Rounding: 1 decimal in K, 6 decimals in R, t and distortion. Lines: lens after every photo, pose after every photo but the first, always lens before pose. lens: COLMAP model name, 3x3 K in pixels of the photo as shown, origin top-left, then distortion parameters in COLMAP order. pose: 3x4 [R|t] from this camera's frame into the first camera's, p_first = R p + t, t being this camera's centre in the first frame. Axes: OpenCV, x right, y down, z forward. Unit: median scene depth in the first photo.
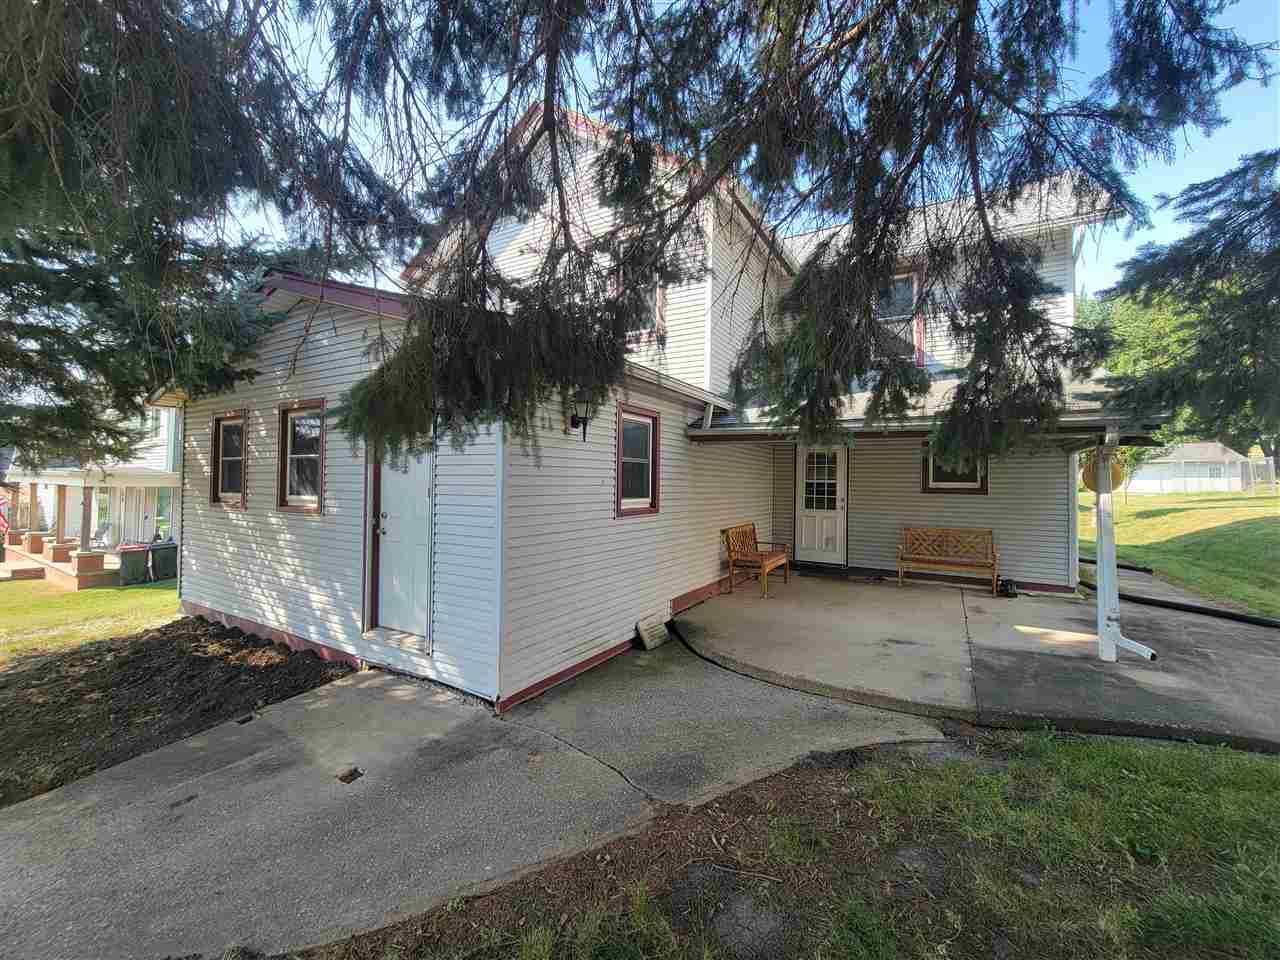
lens RADIAL K [[520.9, 0, 638.7], [0, 520.9, 471.2], [0, 0, 1]] dist [0.000078, -0.000006]
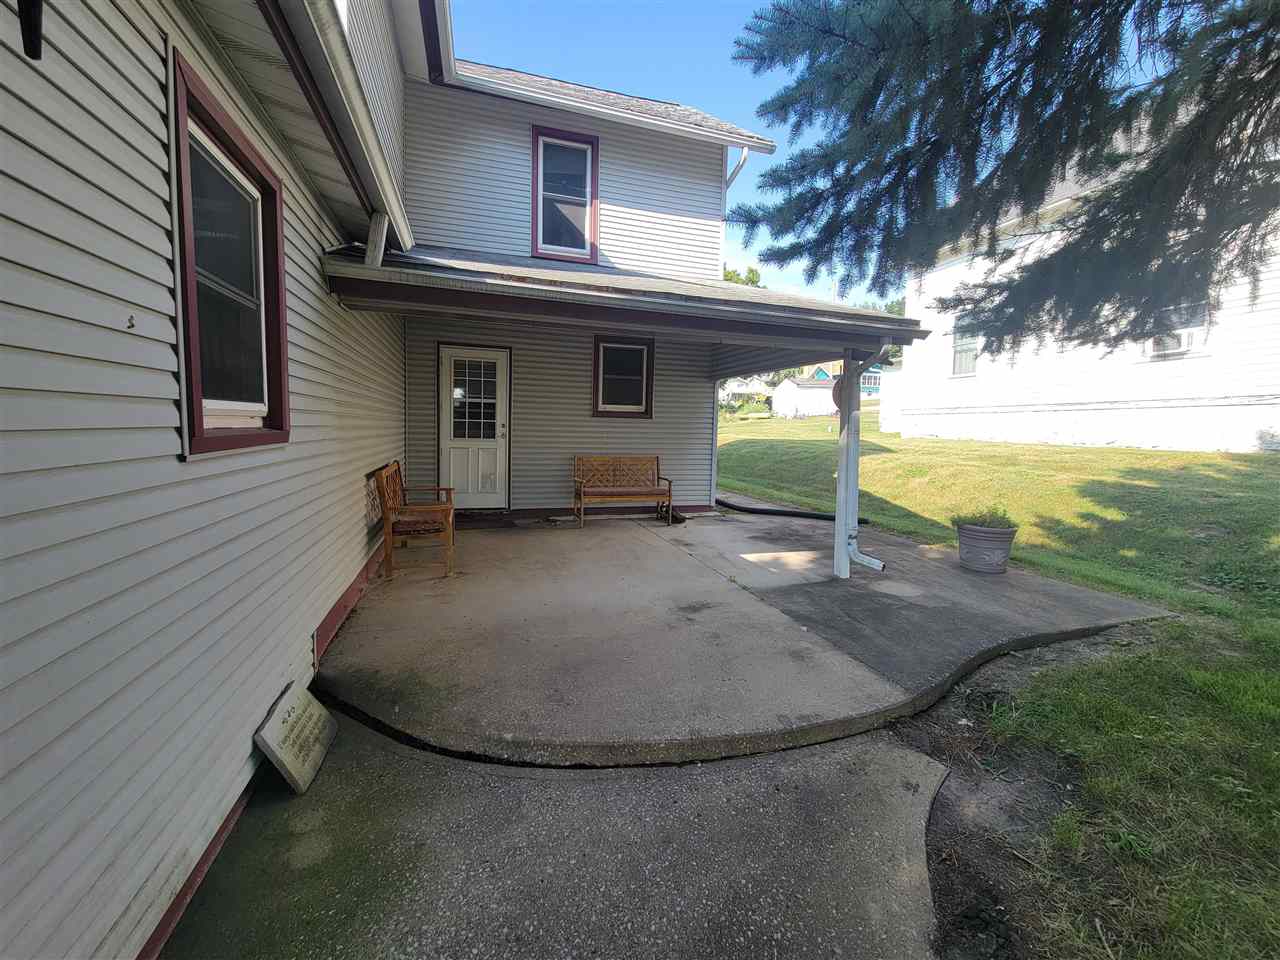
lens RADIAL K [[520.9, 0, 638.7], [0, 520.9, 471.2], [0, 0, 1]] dist [0.000078, -0.000006]
pose [[0.665950, -0.060607, 0.743530, -0.093809], [-0.032774, 0.993355, 0.110326, 0.056020], [-0.745276, -0.097840, 0.659538, 0.604330]]
